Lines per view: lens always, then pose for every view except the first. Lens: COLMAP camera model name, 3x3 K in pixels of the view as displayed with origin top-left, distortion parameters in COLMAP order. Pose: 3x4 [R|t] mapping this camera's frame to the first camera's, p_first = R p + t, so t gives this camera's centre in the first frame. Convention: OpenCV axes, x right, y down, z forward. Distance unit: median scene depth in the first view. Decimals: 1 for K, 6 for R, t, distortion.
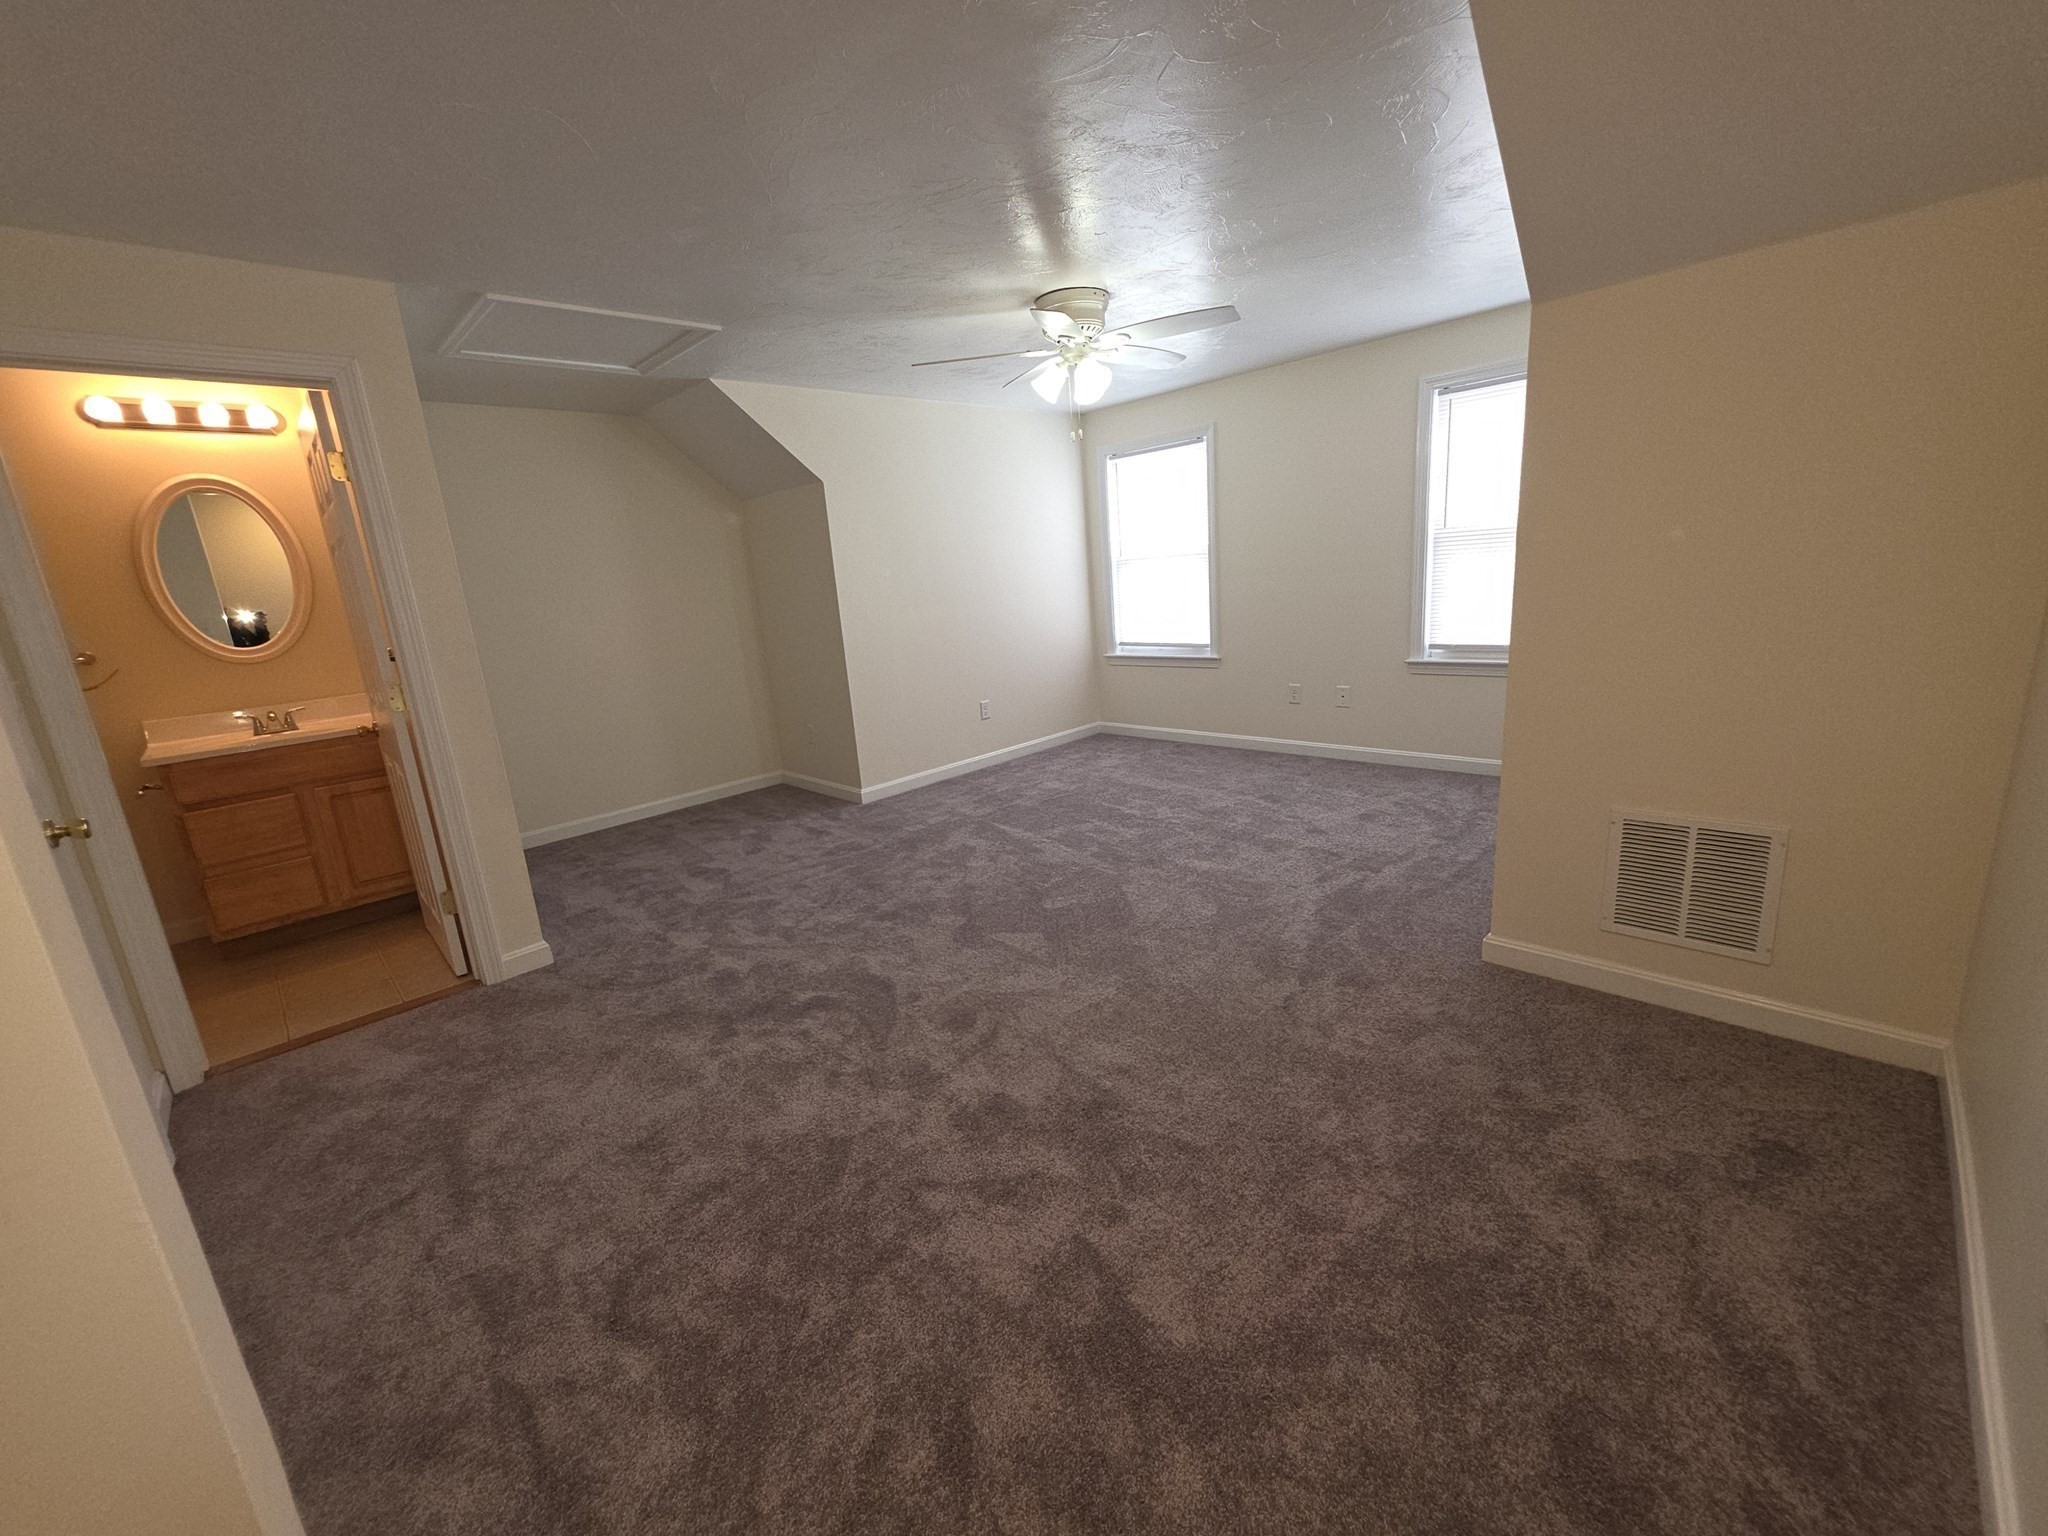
lens RADIAL K [[815.3, 0, 1024.8], [0, 815.3, 766.0], [0, 0, 1]] dist [0.001194, -0.000531]
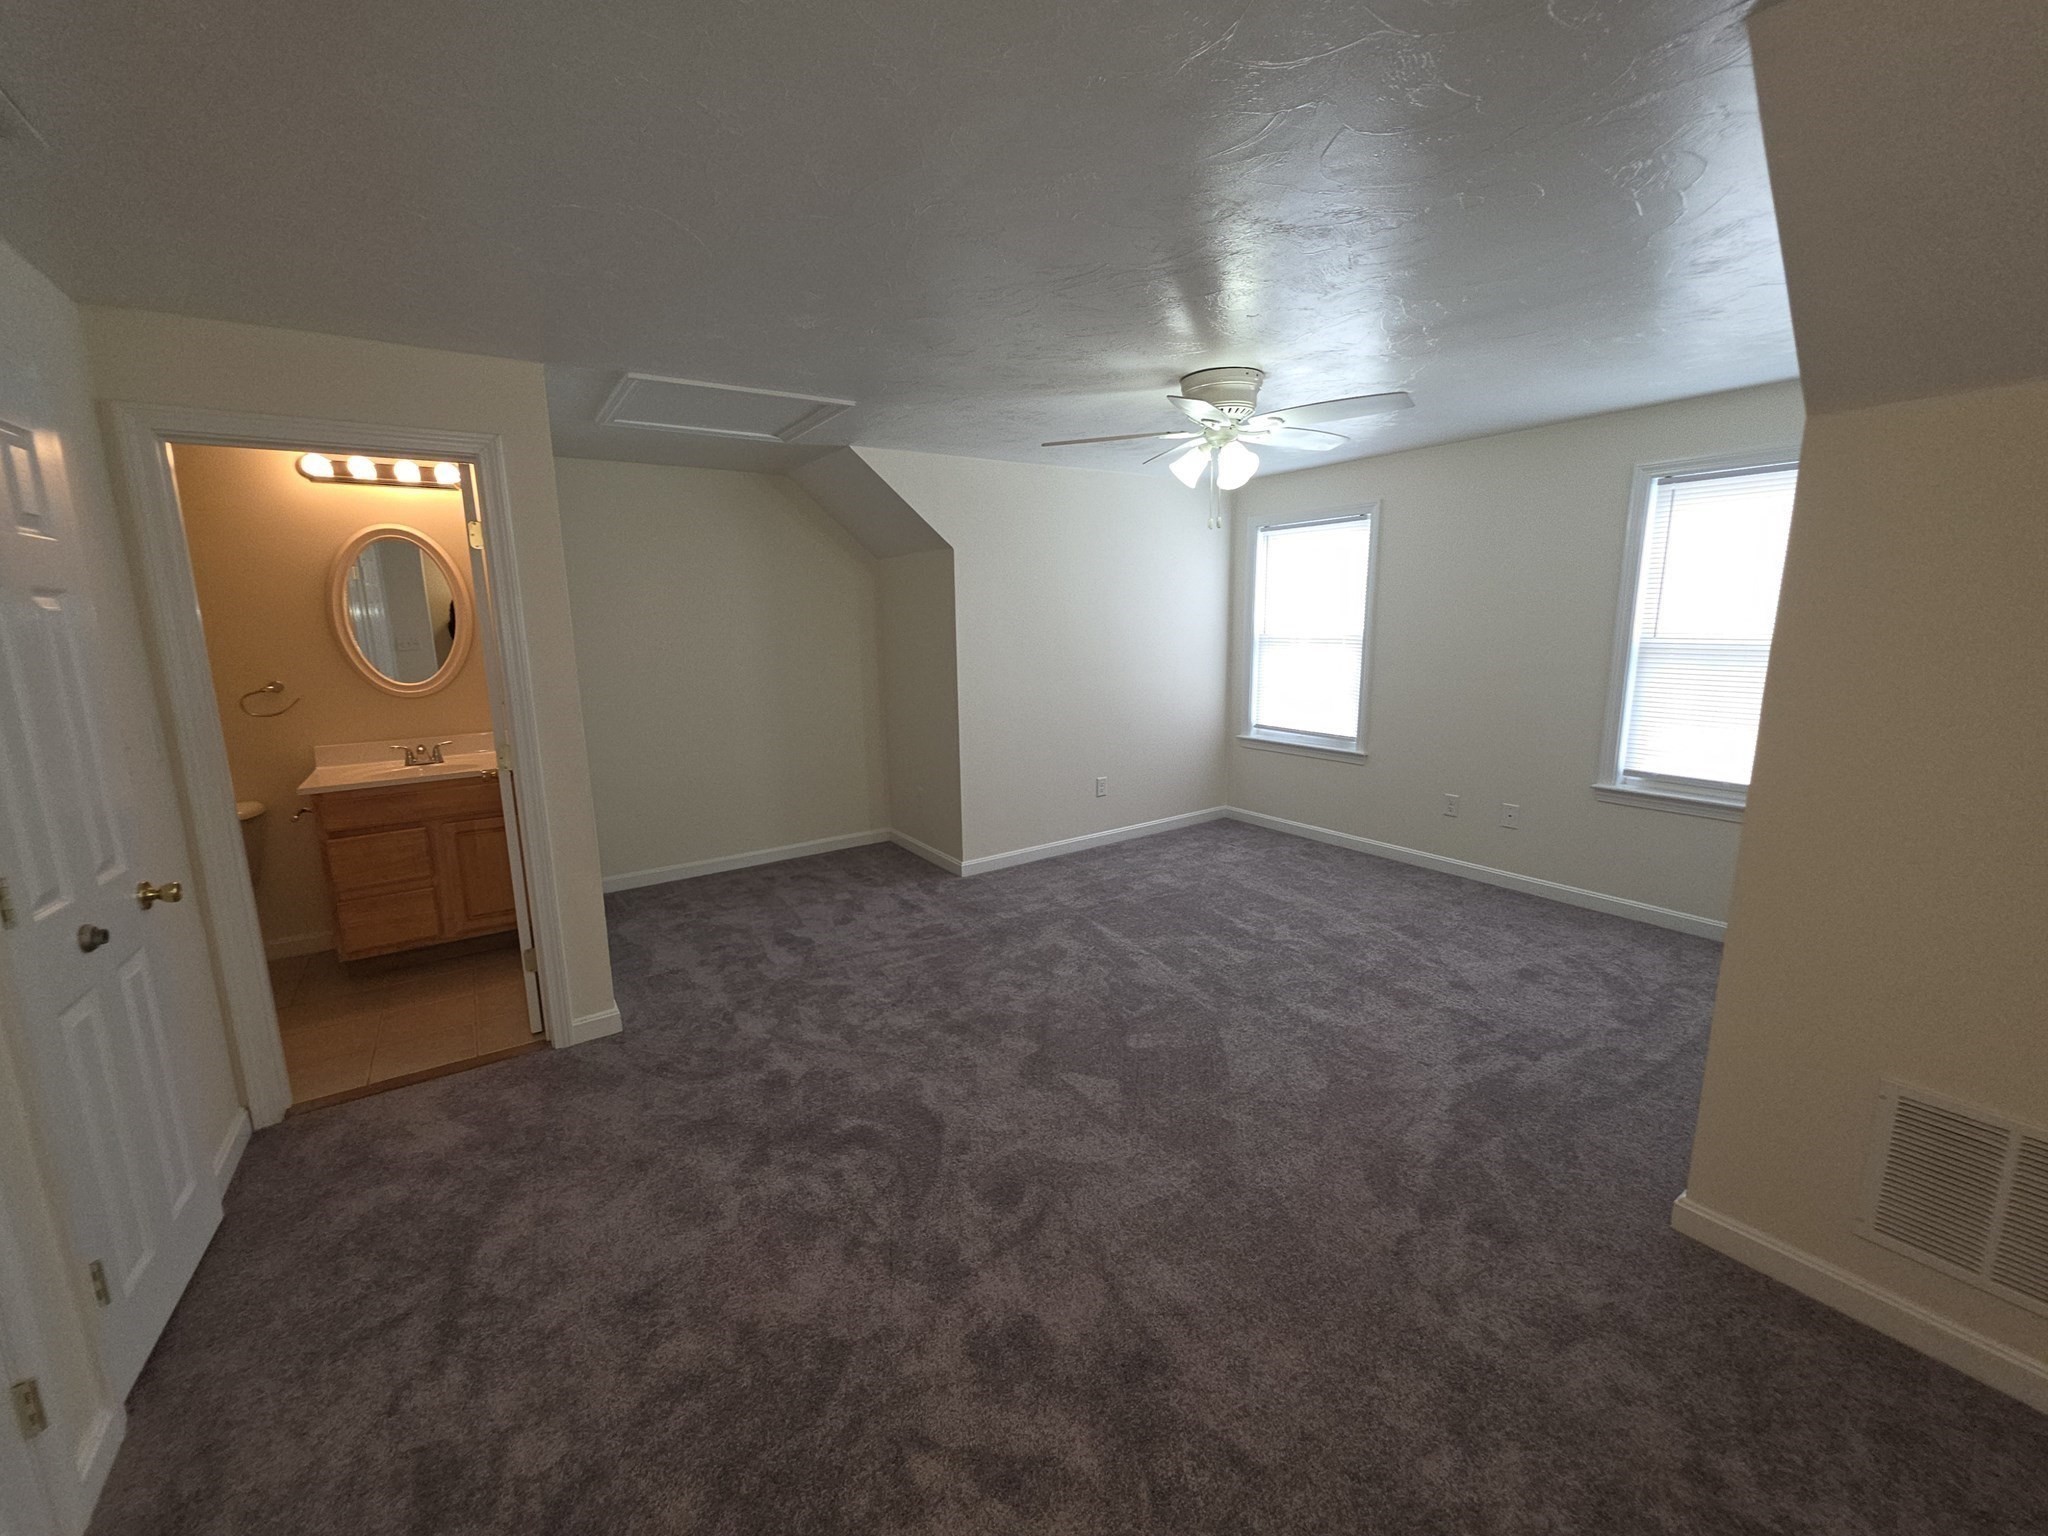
lens RADIAL K [[815.8, 0, 1024.0], [0, 815.8, 768.0], [0, 0, 1]] dist [0.000058, 0.000171]
pose [[0.981581, 0.092491, -0.167162, 0.035157], [-0.099391, 0.994489, -0.033376, -0.089956], [0.163154, 0.049376, 0.985364, 0.088554]]
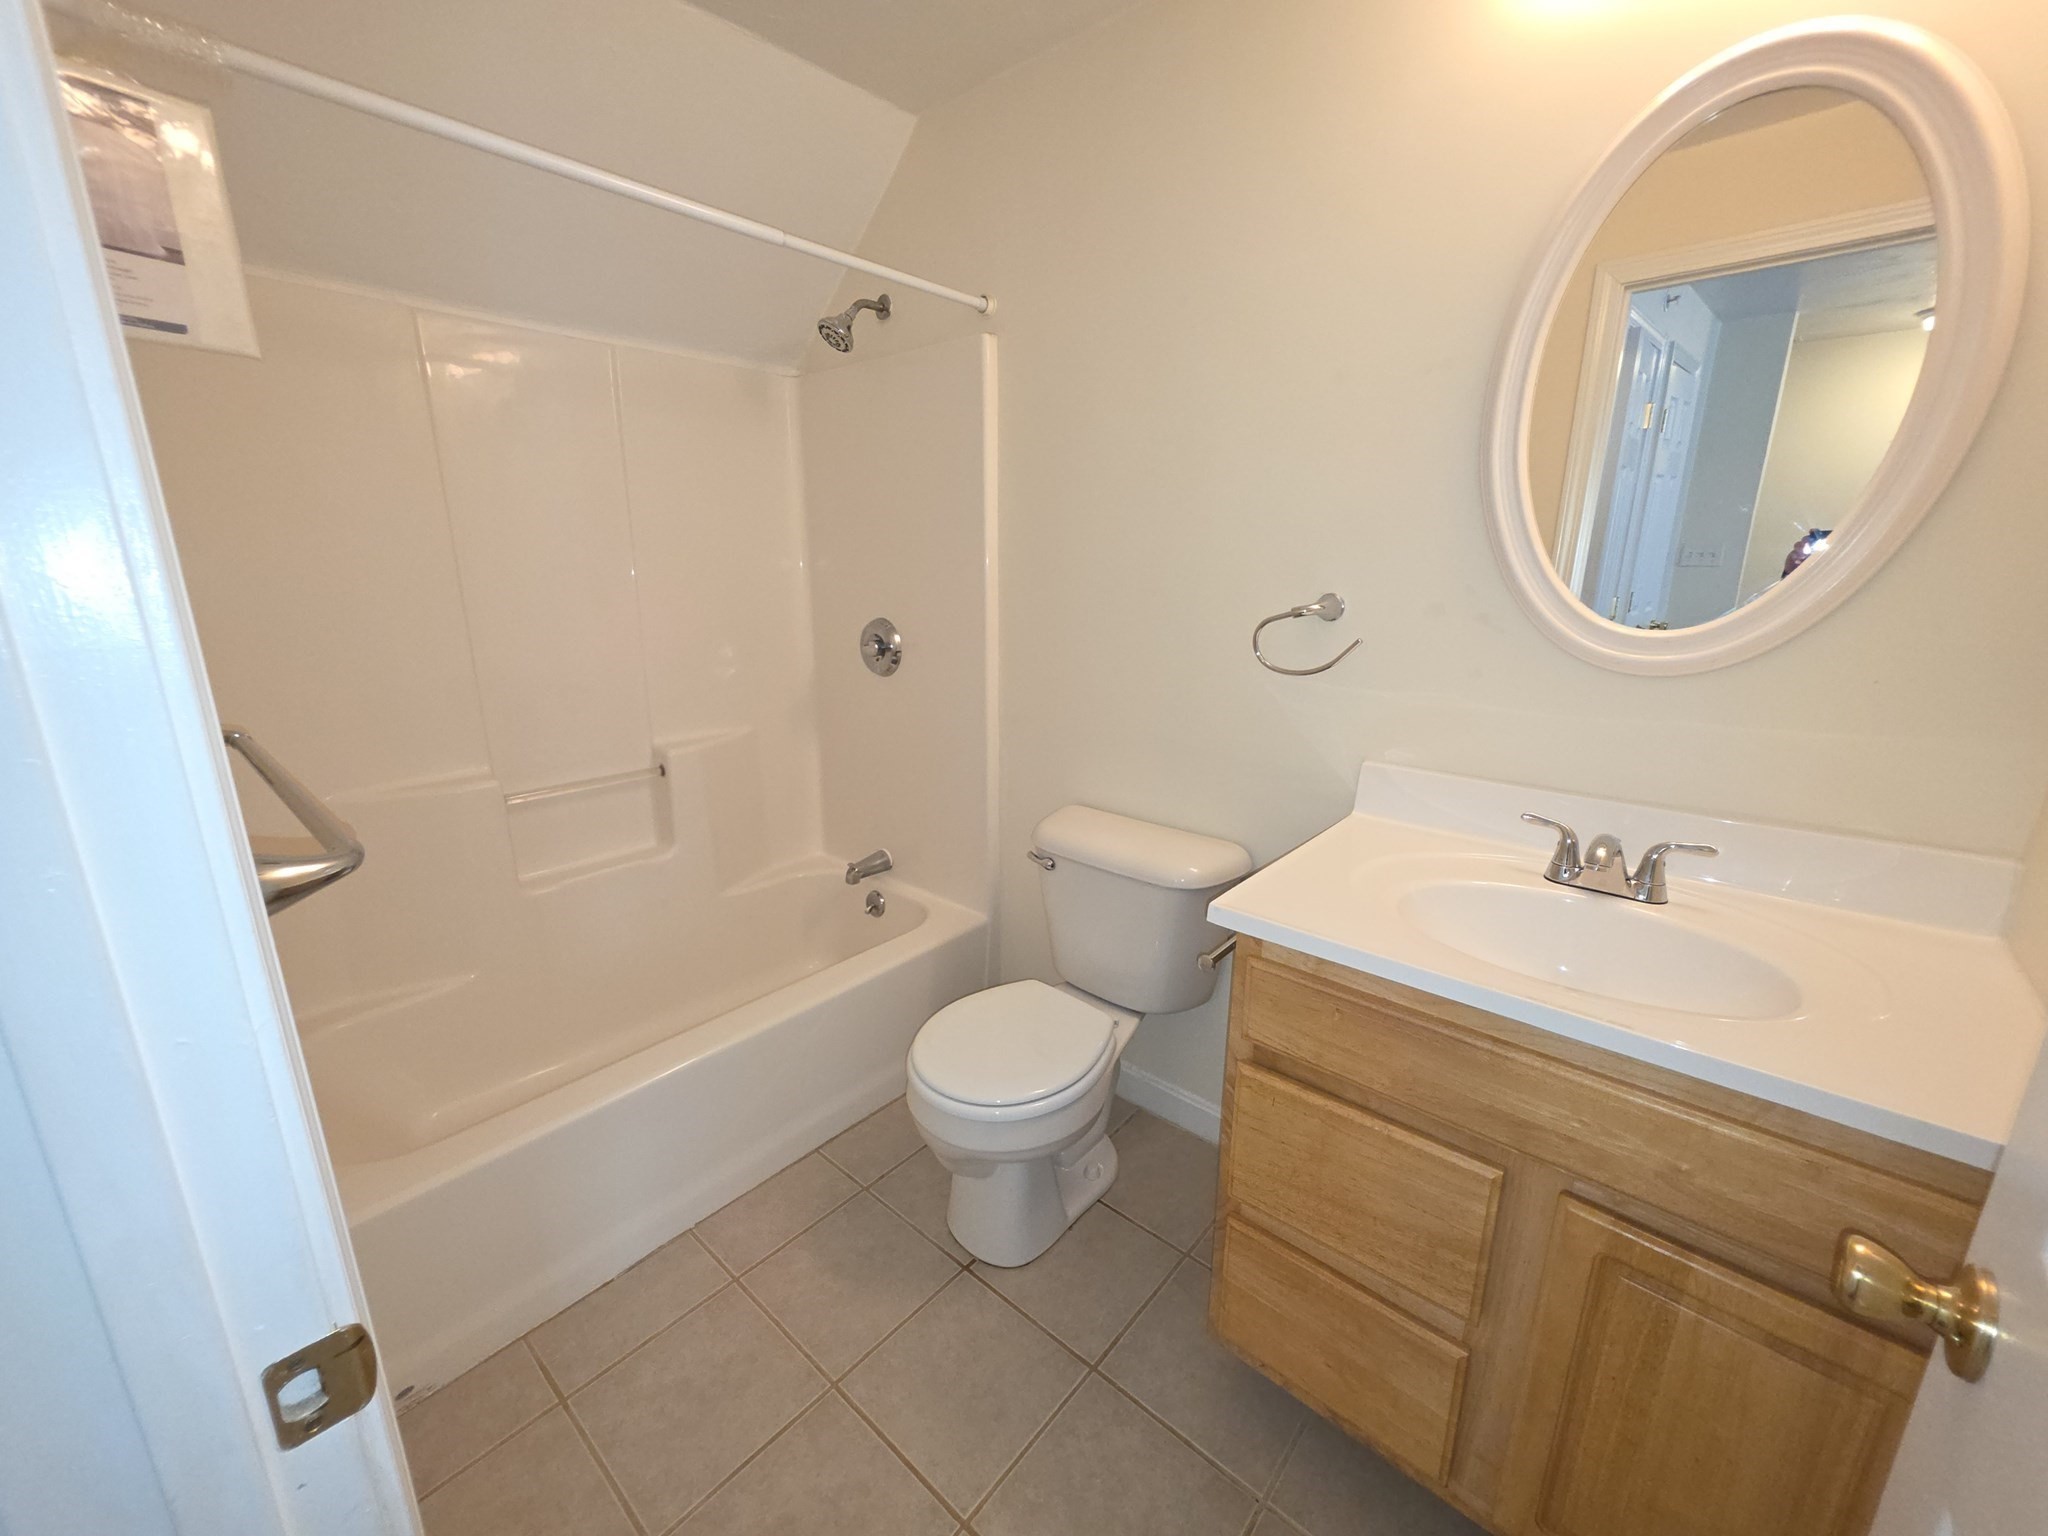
lens RADIAL K [[815.3, 0, 1024.8], [0, 815.3, 766.0], [0, 0, 1]] dist [0.001194, -0.000531]
pose [[0.062778, 0.325711, -0.943383, -0.727726], [-0.242201, 0.921962, 0.302198, -0.151360], [0.968193, 0.209517, 0.136767, 0.819285]]
